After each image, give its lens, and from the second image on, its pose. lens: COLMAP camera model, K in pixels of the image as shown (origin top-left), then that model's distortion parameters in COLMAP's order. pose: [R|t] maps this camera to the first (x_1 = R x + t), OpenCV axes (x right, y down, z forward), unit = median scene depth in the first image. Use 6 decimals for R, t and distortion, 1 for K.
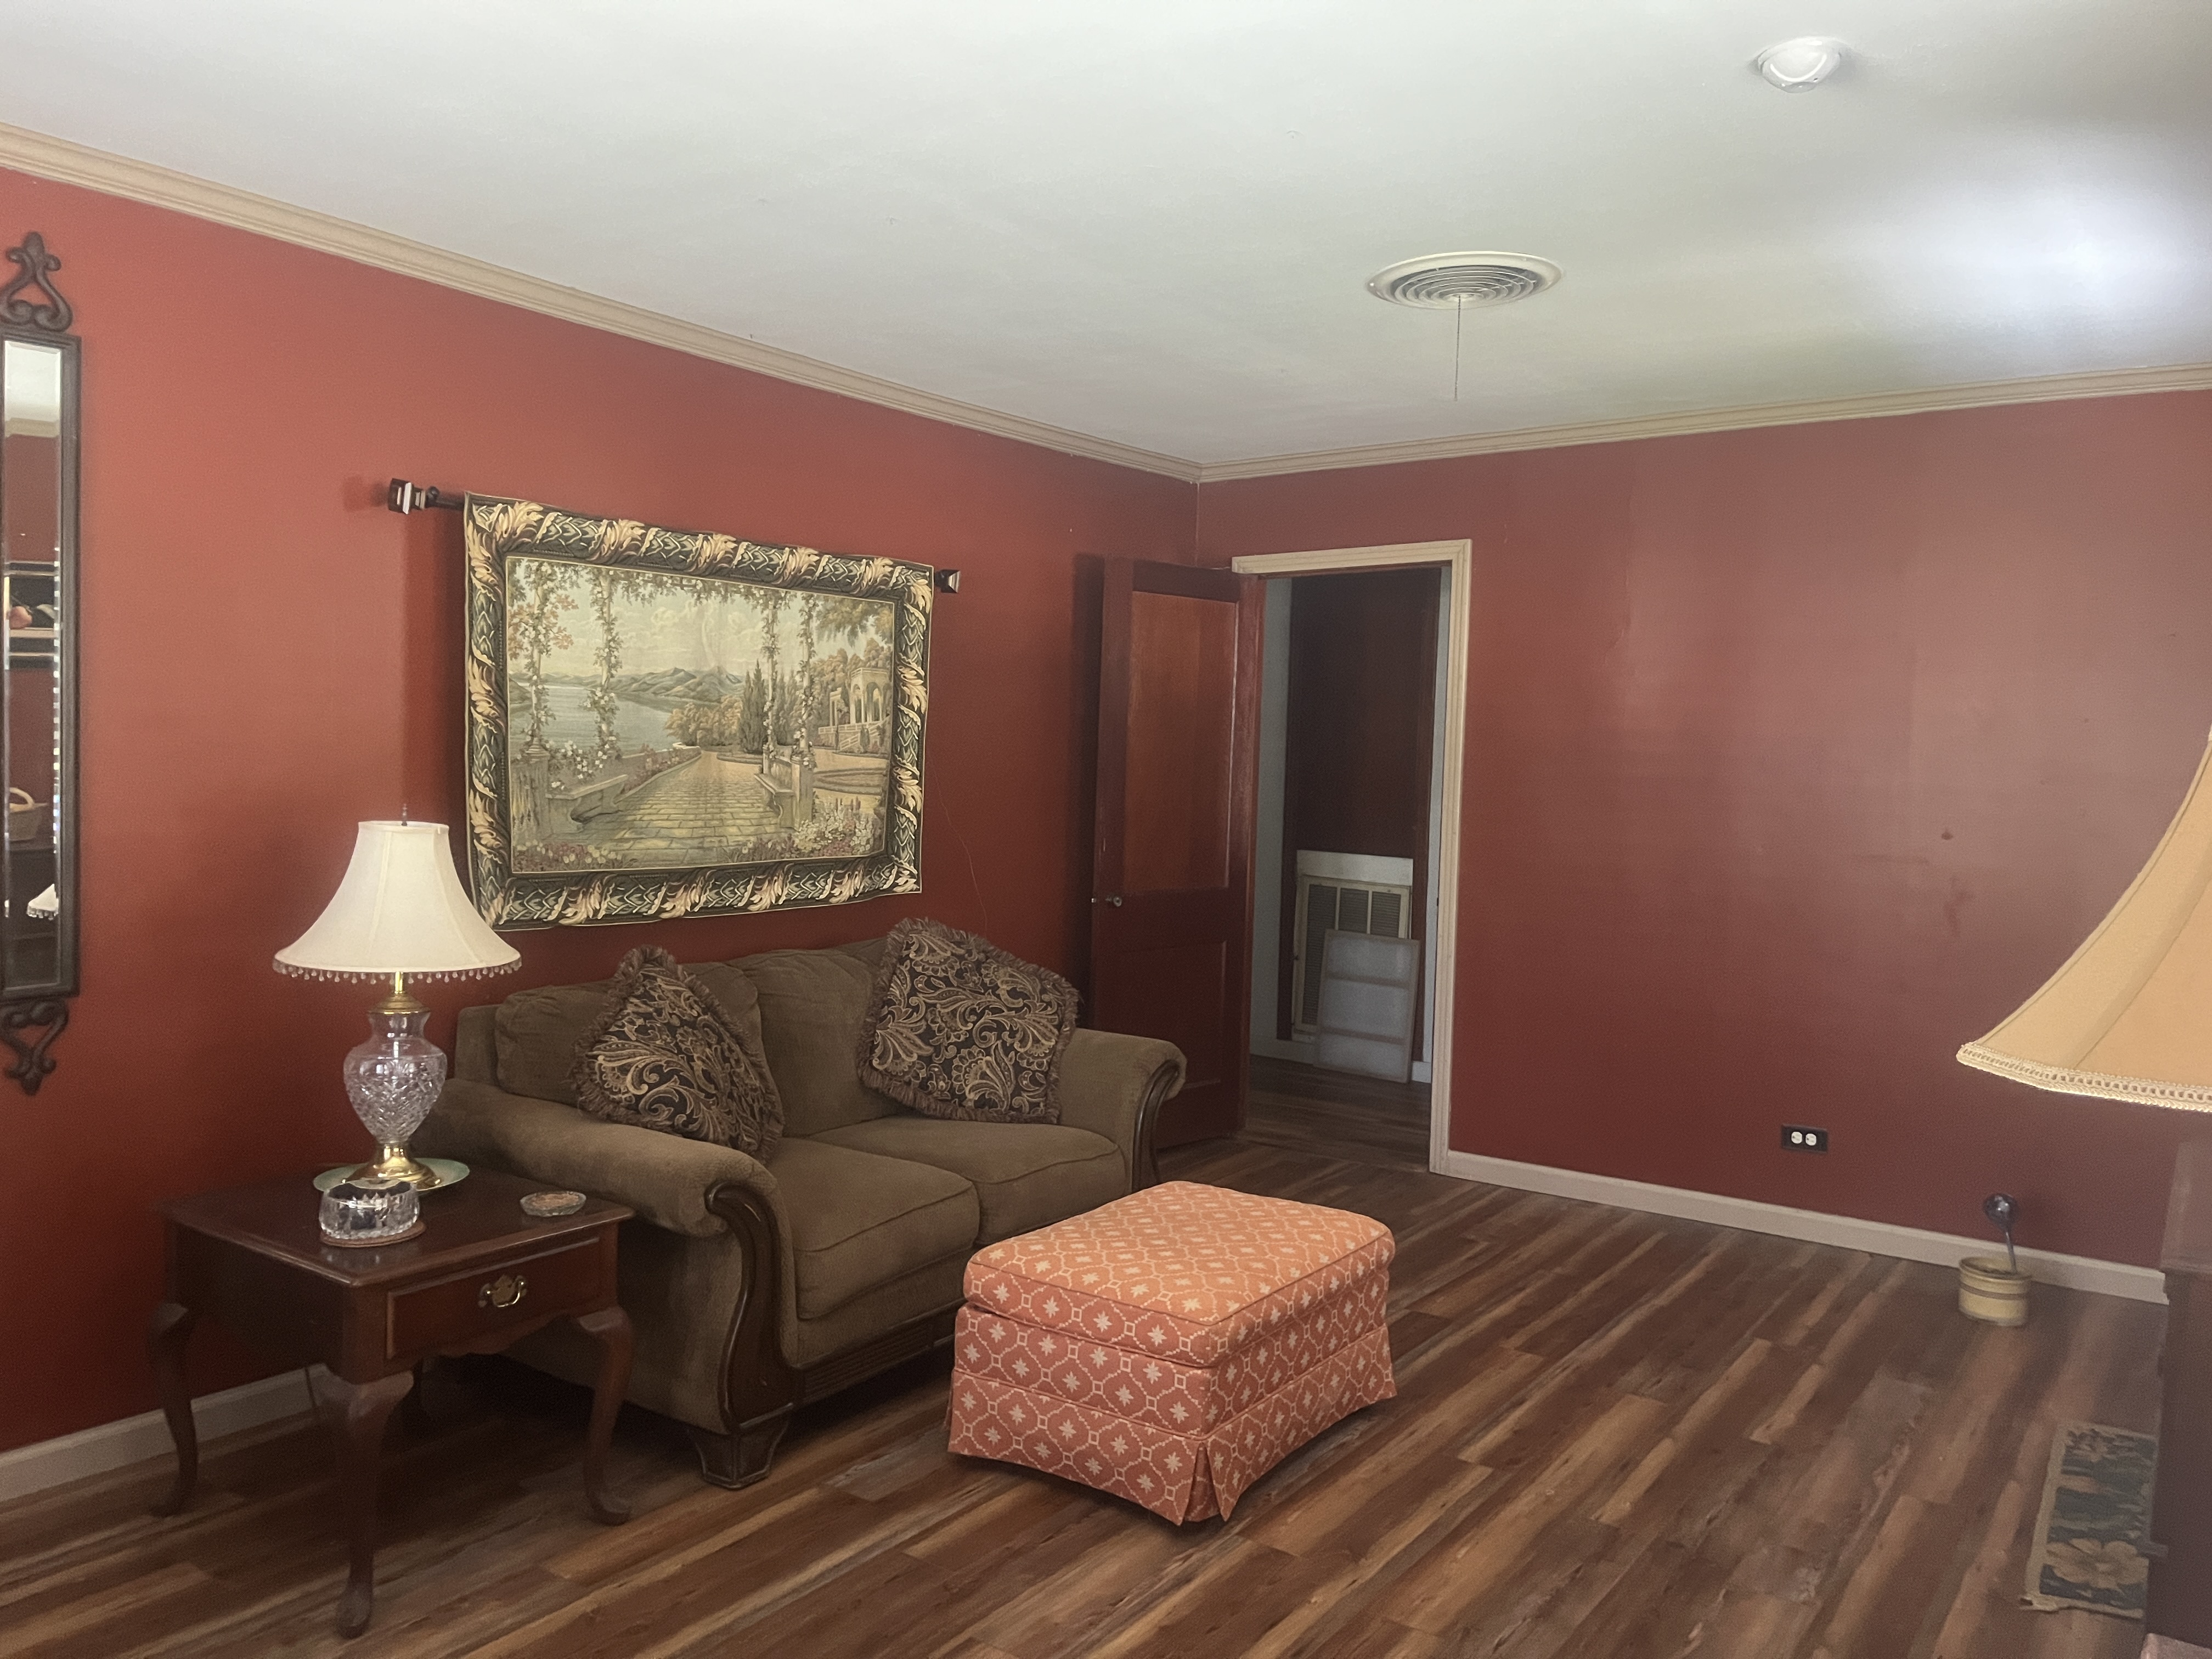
lens RADIAL K [[1674.8, 0, 1093.8], [0, 1674.8, 830.6], [0, 0, 1]] dist [0.060750, -0.083822]
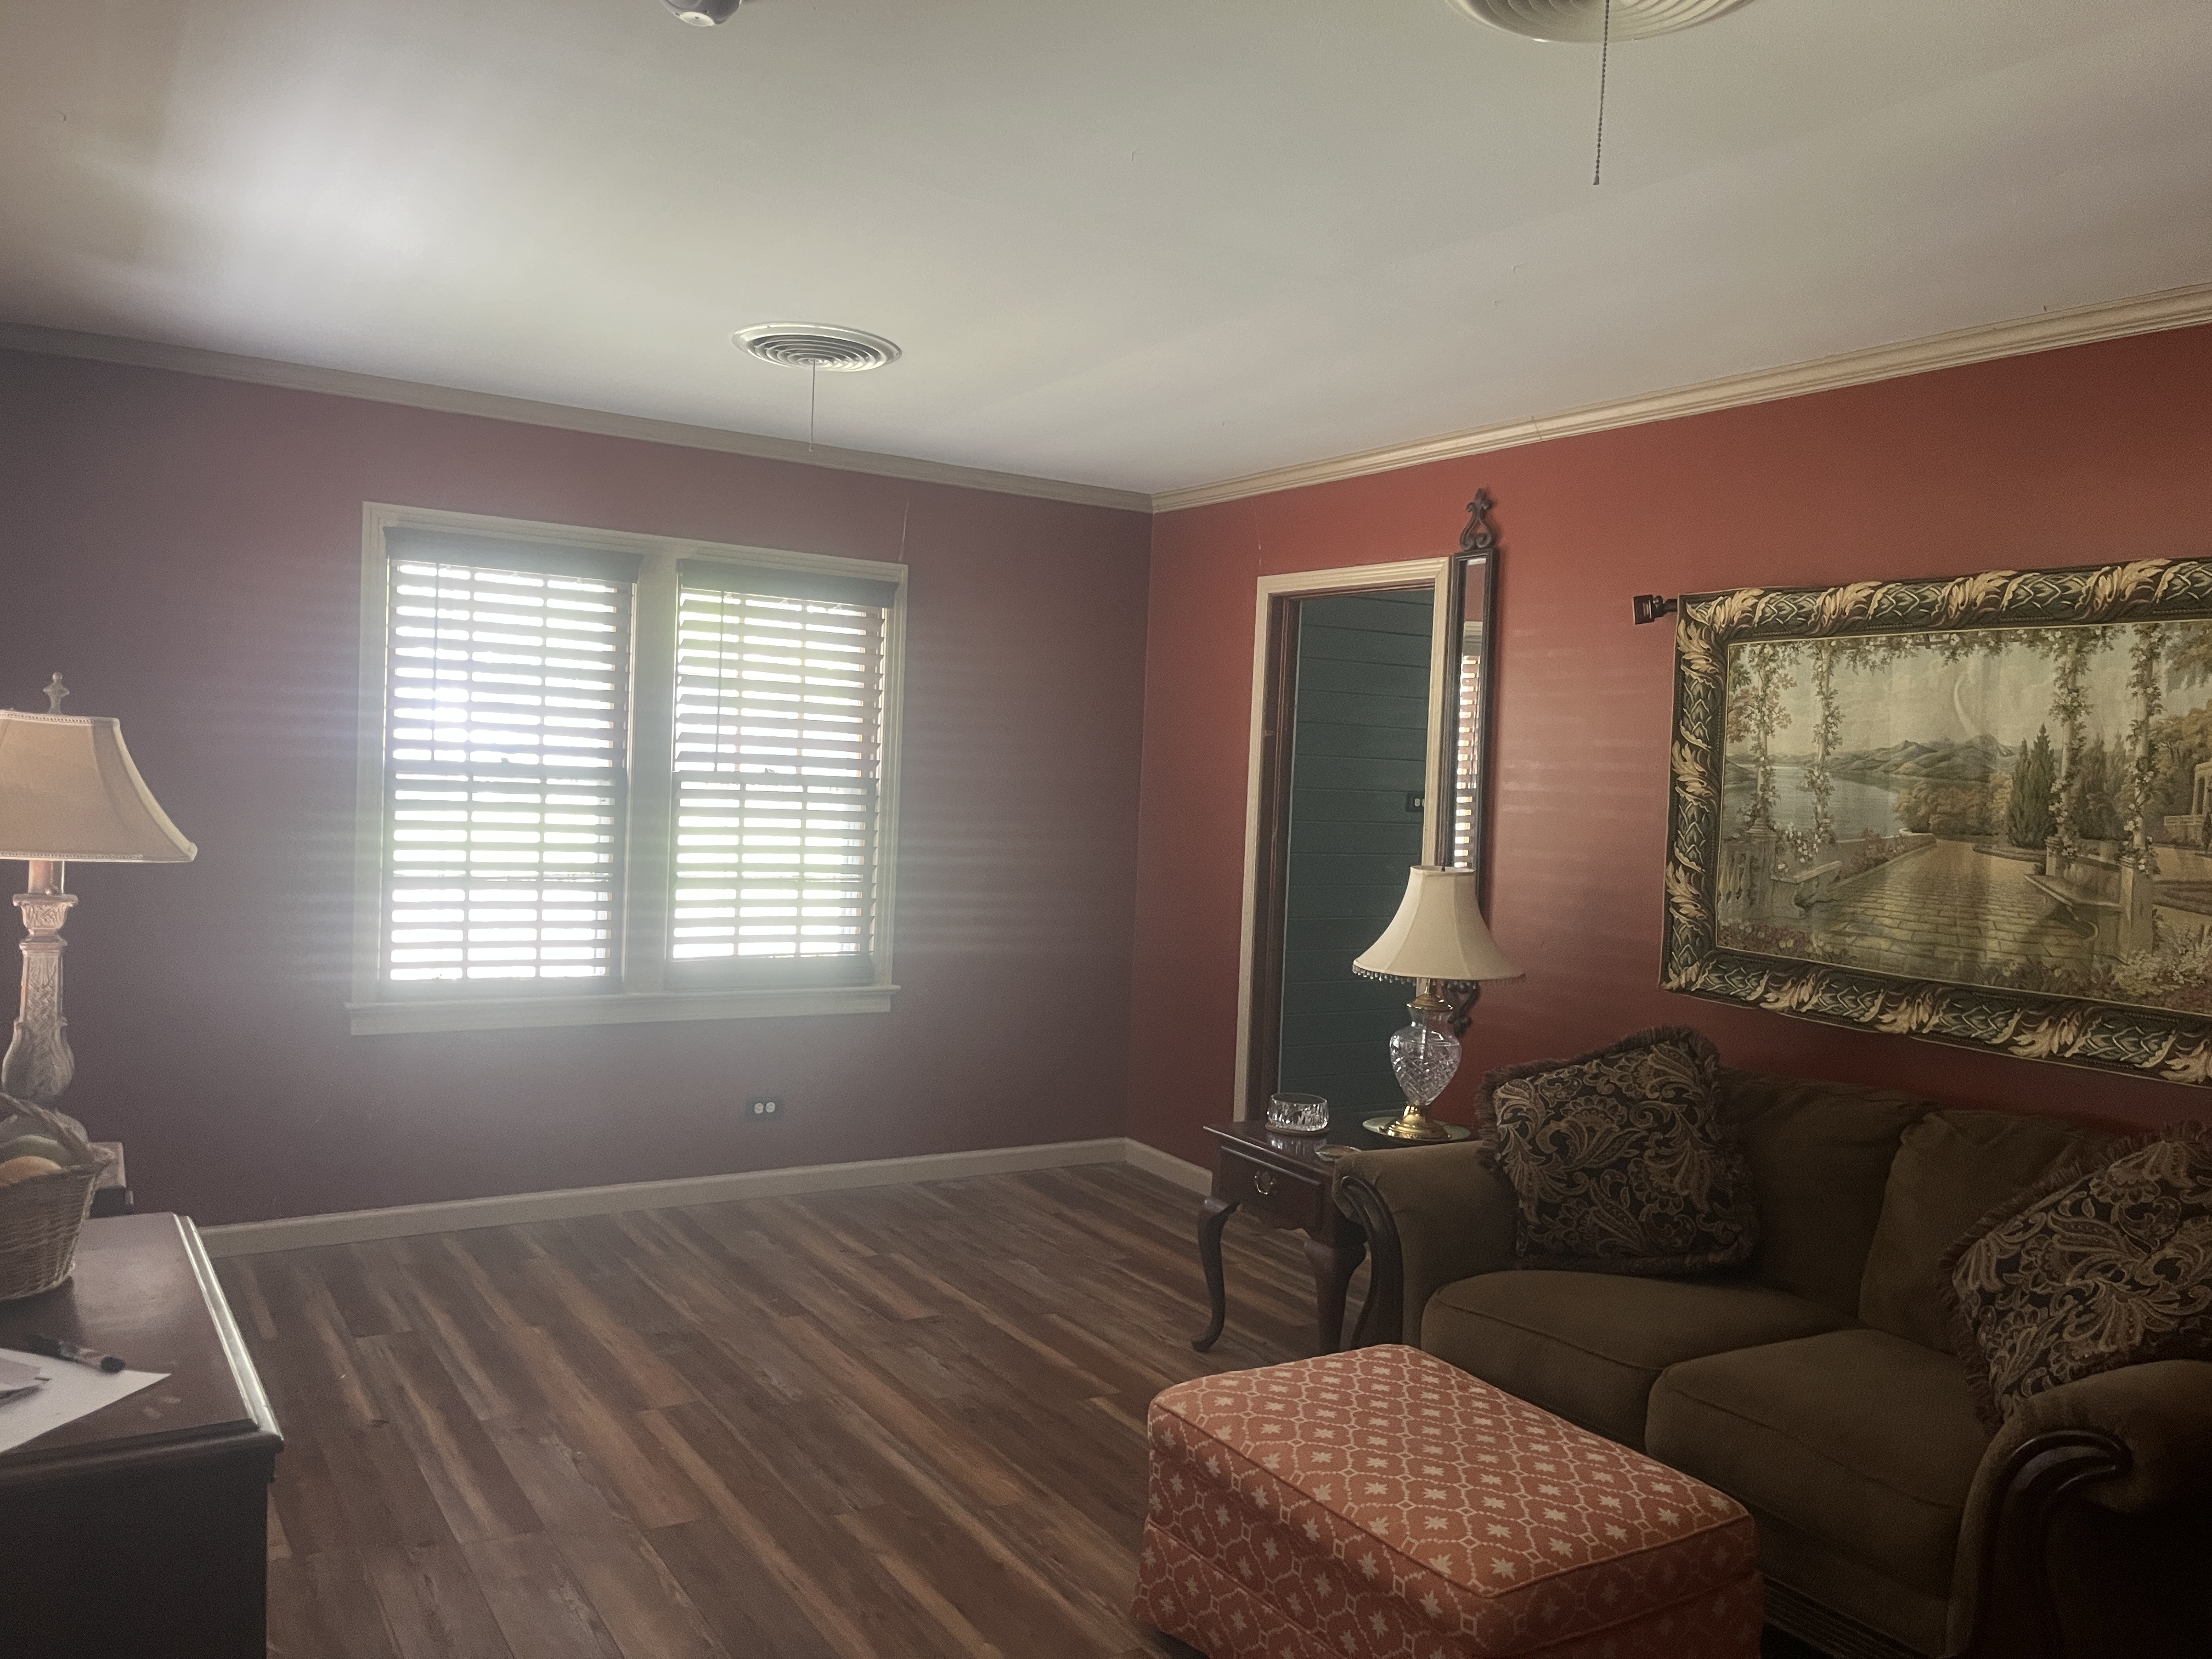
lens RADIAL K [[1674.8, 0, 1093.2], [0, 1674.8, 824.4], [0, 0, 1]] dist [0.060750, -0.083822]
pose [[-0.387481, -0.014005, -0.921771, 0.743588], [-0.102175, 0.994377, 0.027842, -0.038254], [0.916198, 0.104970, -0.386733, 1.012425]]
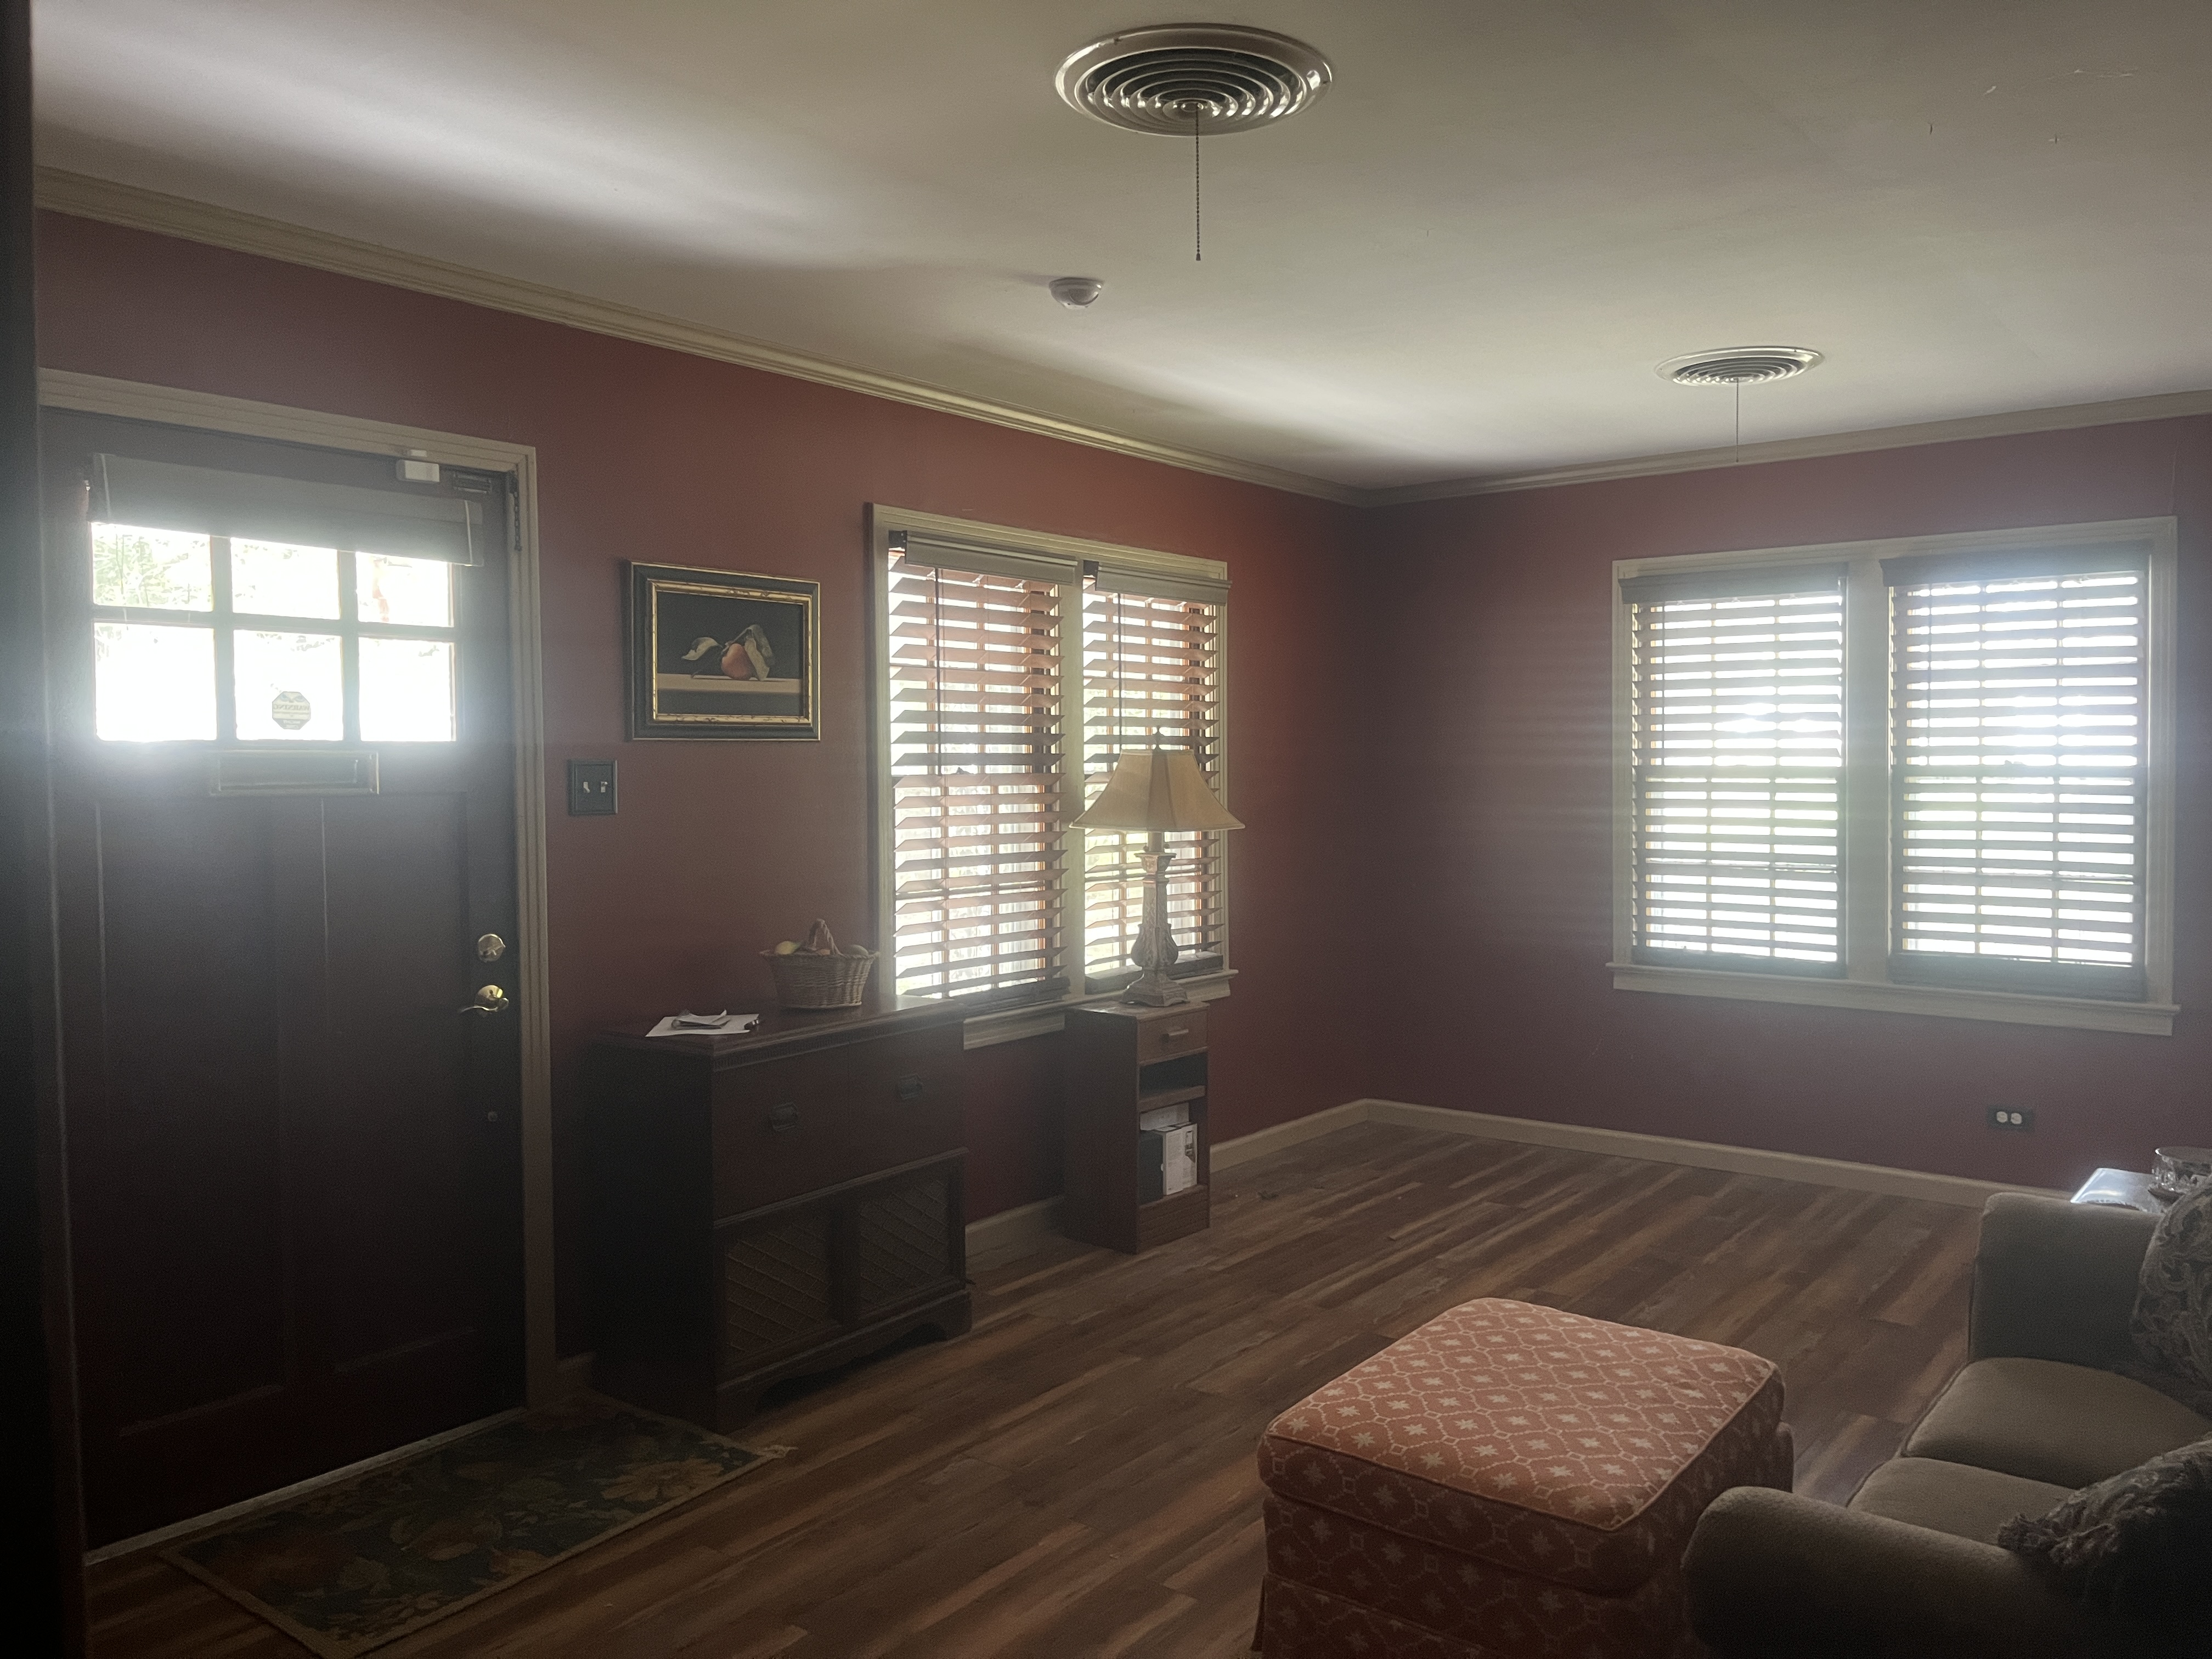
lens RADIAL K [[1674.8, 0, 1113.8], [0, 1674.8, 820.8], [0, 0, 1]] dist [0.060750, -0.083822]
pose [[-0.998910, -0.020377, 0.041996, 0.201935], [-0.016350, 0.995431, 0.094076, -0.084900], [-0.043721, 0.093287, -0.994679, 1.593565]]
